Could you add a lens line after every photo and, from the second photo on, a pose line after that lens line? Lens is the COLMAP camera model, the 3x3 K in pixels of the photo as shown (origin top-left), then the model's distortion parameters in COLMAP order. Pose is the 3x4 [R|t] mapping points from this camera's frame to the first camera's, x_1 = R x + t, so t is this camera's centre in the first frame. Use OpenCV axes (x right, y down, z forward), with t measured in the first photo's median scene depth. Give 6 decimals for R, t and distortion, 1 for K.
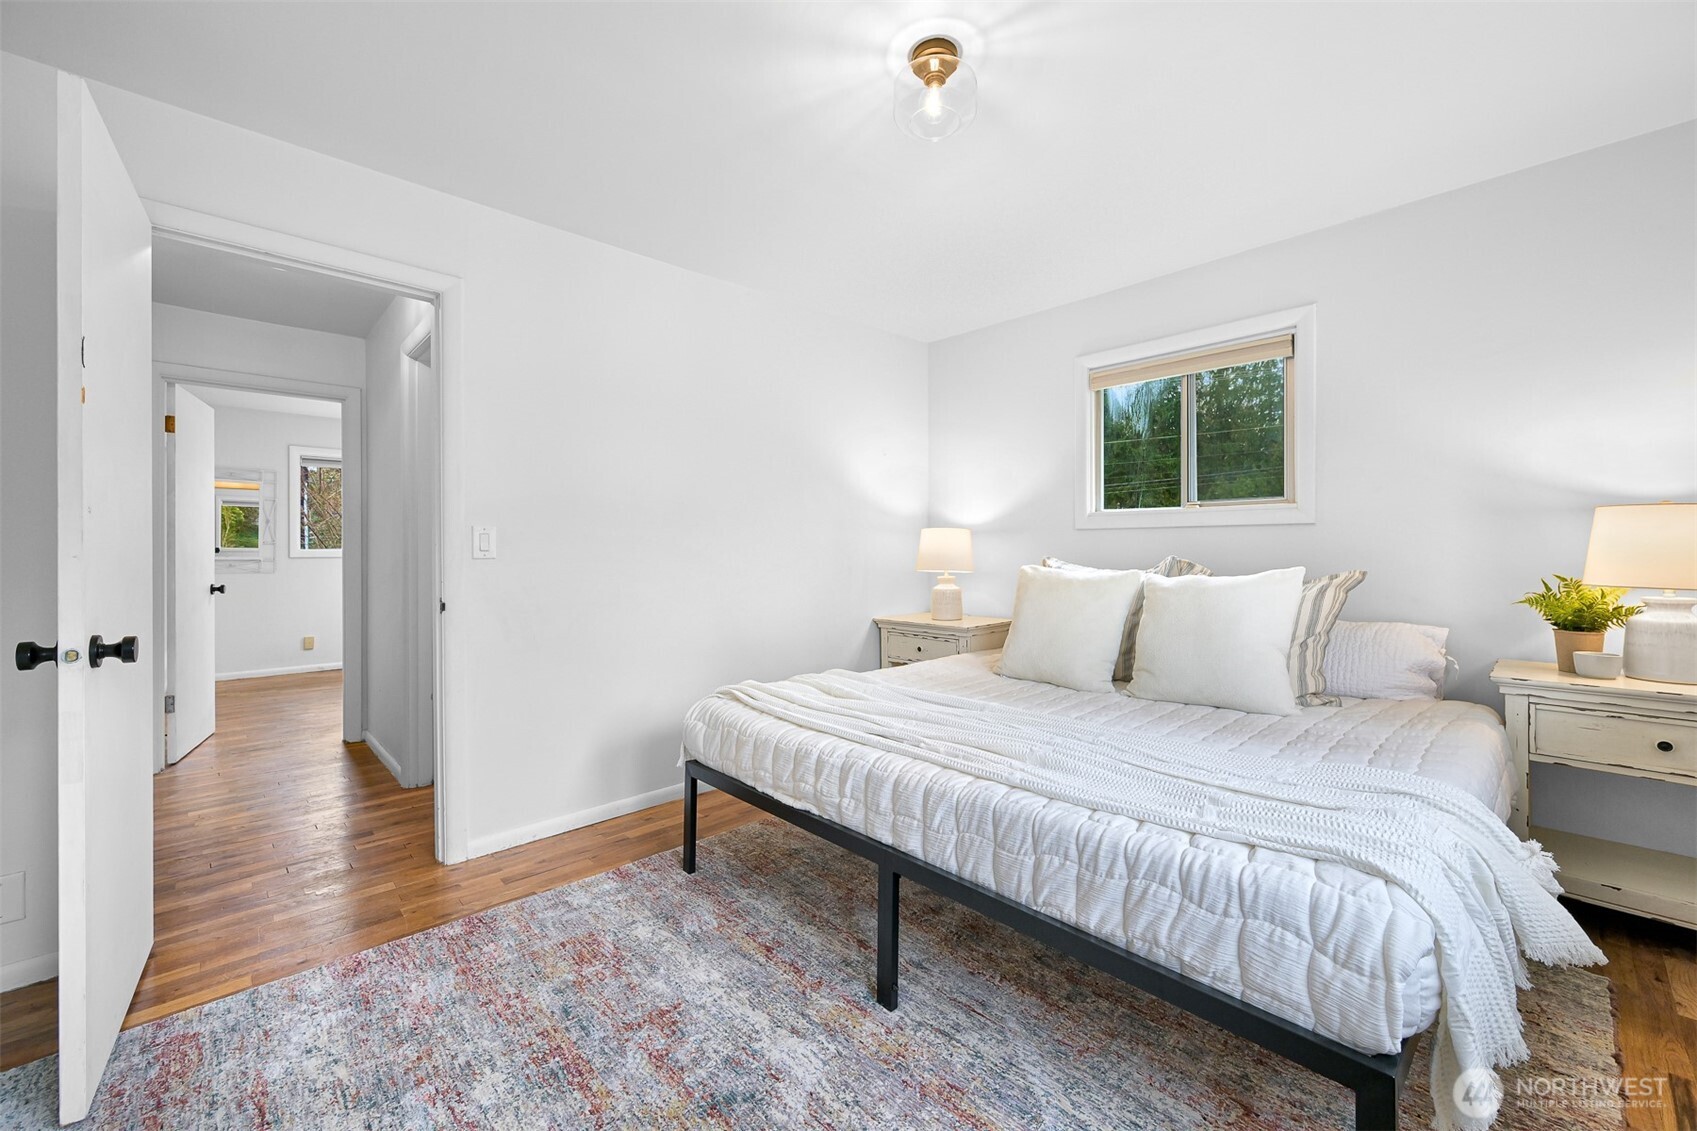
lens RADIAL K [[673.6, 0, 848.6], [0, 673.6, 555.9], [0, 0, 1]] dist [-0.003652, 0.001427]
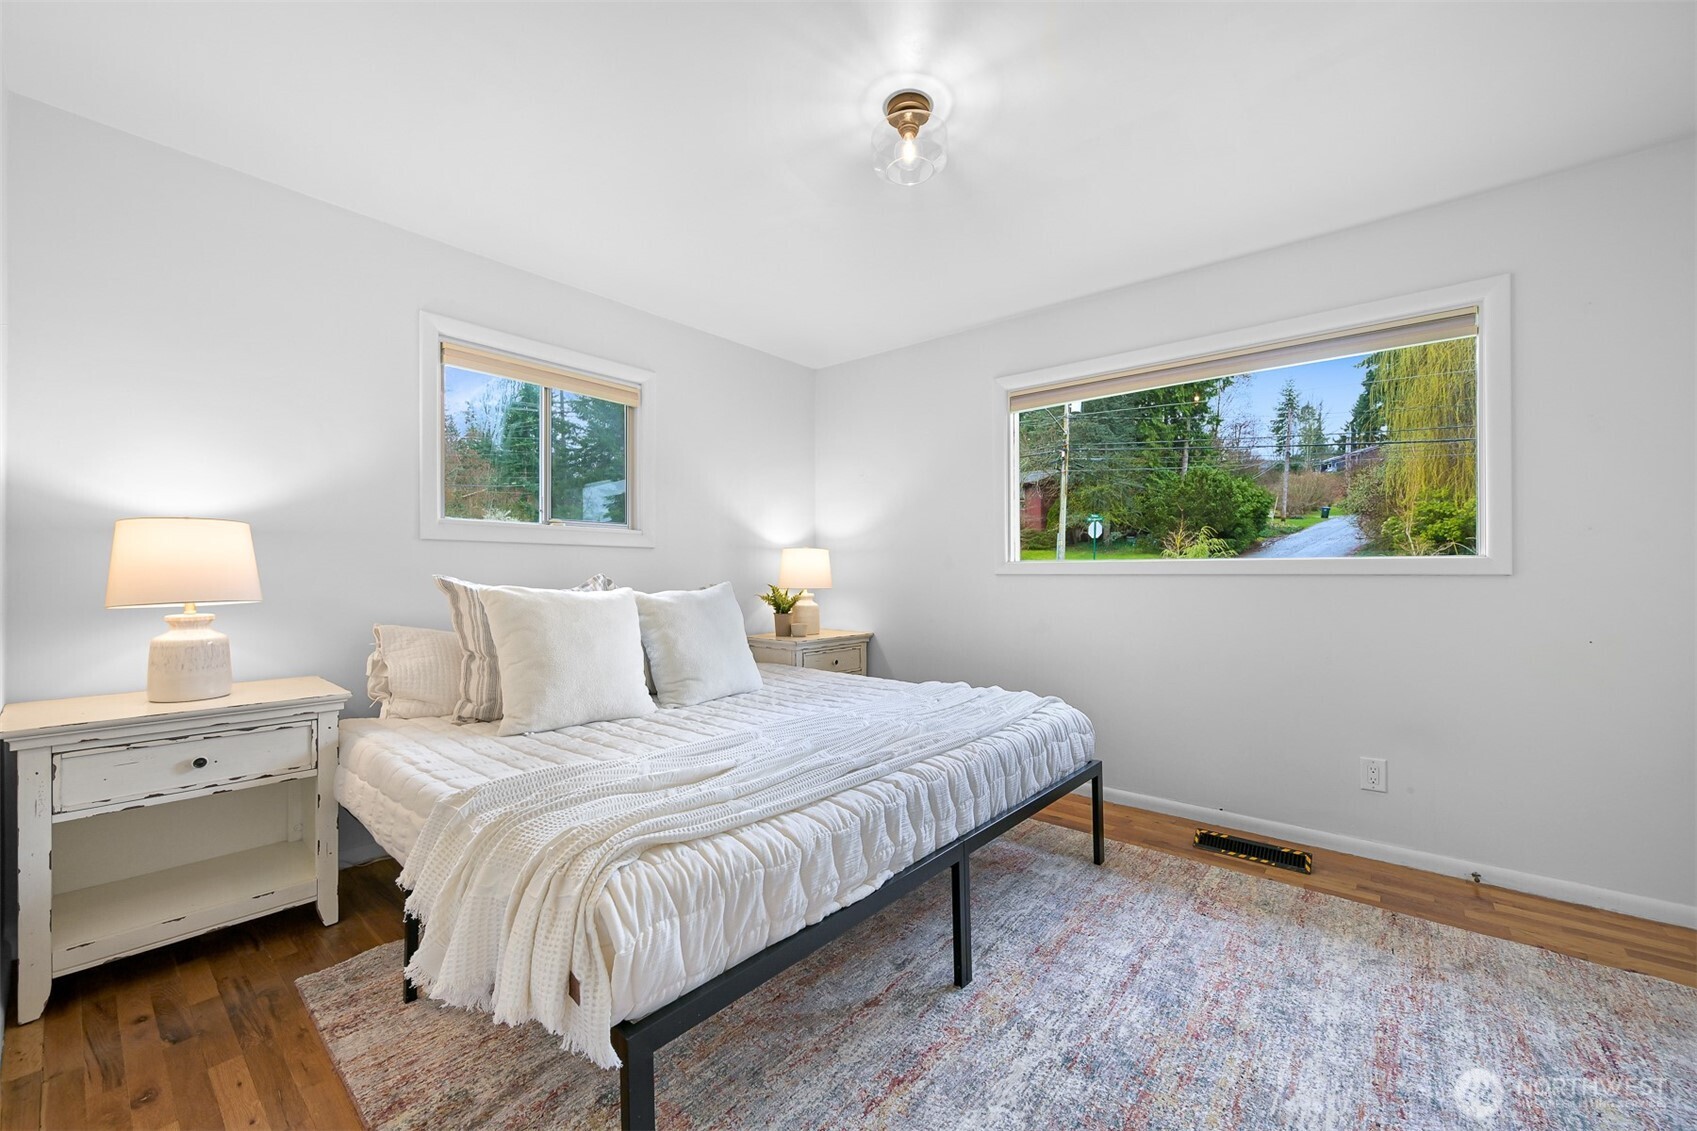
lens RADIAL K [[673.6, 0, 857.6], [0, 673.6, 575.4], [0, 0, 1]] dist [-0.003652, 0.001427]
pose [[-0.124578, -0.001632, 0.992208, -0.741285], [0.005437, 0.999983, 0.002327, 0.003392], [-0.992195, 0.005685, -0.124567, 0.964459]]
